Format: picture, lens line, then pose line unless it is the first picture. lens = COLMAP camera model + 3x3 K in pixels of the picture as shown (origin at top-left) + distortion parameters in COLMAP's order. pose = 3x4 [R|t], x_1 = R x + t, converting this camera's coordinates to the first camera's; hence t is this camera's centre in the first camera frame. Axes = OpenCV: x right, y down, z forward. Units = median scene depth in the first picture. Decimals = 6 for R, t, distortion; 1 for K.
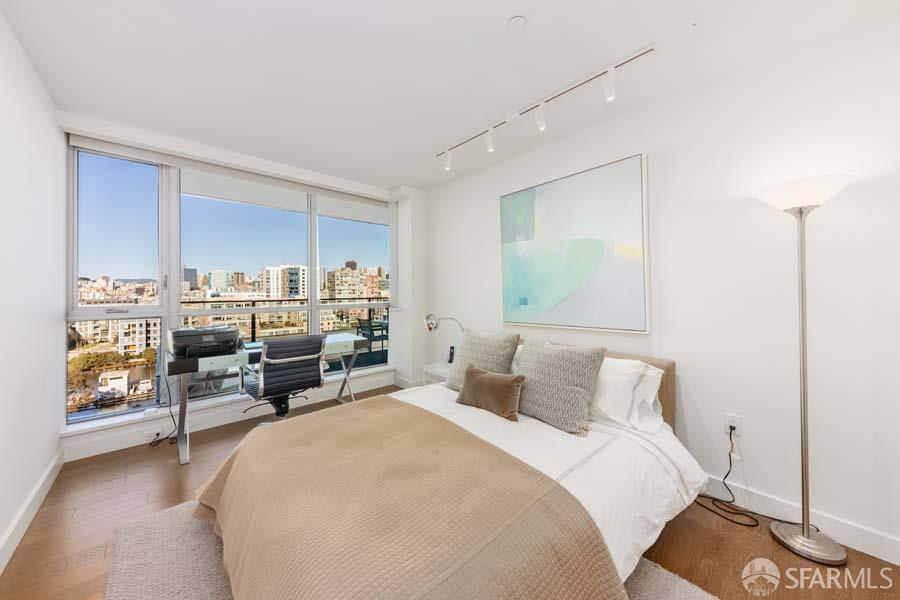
lens RADIAL K [[315.2, 0, 456.7], [0, 315.2, 286.8], [0, 0, 1]] dist [0.001479, -0.000497]
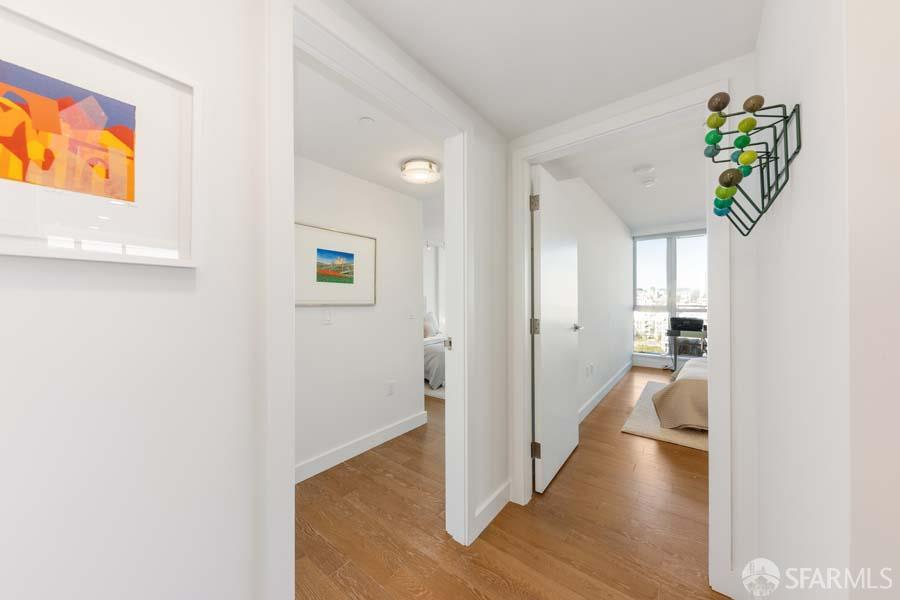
lens RADIAL K [[315.2, 0, 446.1], [0, 315.2, 301.3], [0, 0, 1]] dist [0.001479, -0.000497]
pose [[0.151162, 0.009227, -0.988466, 0.767327], [0.012489, 0.999859, 0.011243, -0.003058], [0.988430, -0.014045, 0.151026, -0.636636]]
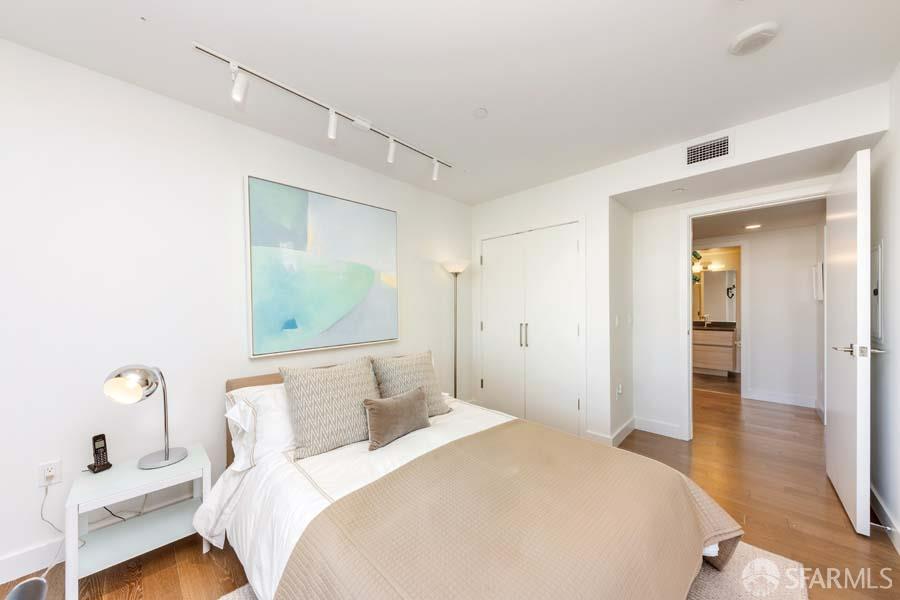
lens RADIAL K [[315.2, 0, 441.6], [0, 315.2, 304.4], [0, 0, 1]] dist [0.001479, -0.000497]
pose [[-0.042560, 0.015675, 0.998971, -0.612592], [-0.004710, 0.999863, -0.015890, 0.006924], [-0.999083, -0.005382, -0.042480, 0.651430]]
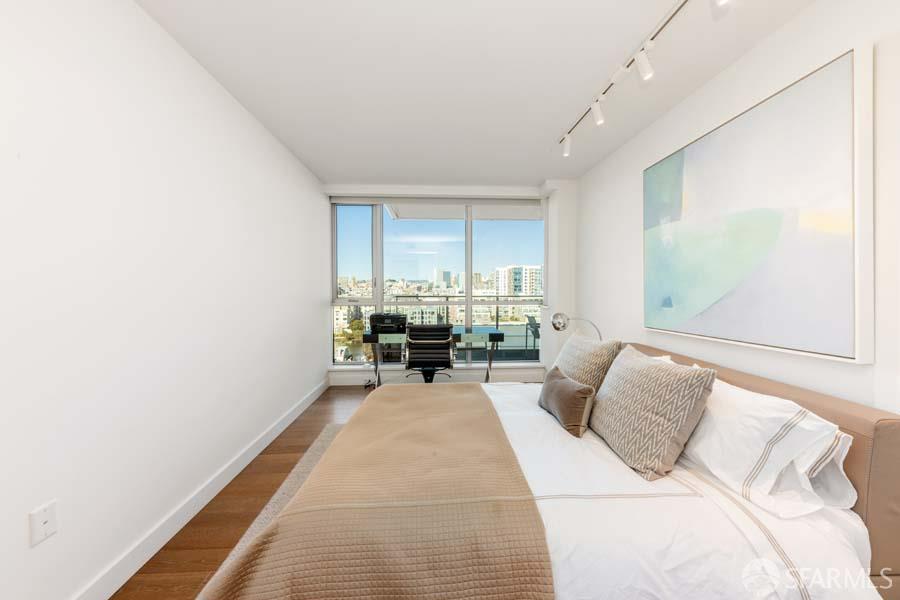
lens RADIAL K [[315.2, 0, 448.6], [0, 315.2, 295.7], [0, 0, 1]] dist [0.001479, -0.000497]
pose [[0.767959, 0.016098, -0.640297, 0.297334], [0.006388, 0.999442, 0.032789, 0.001392], [0.640467, -0.029271, 0.767427, 0.065859]]
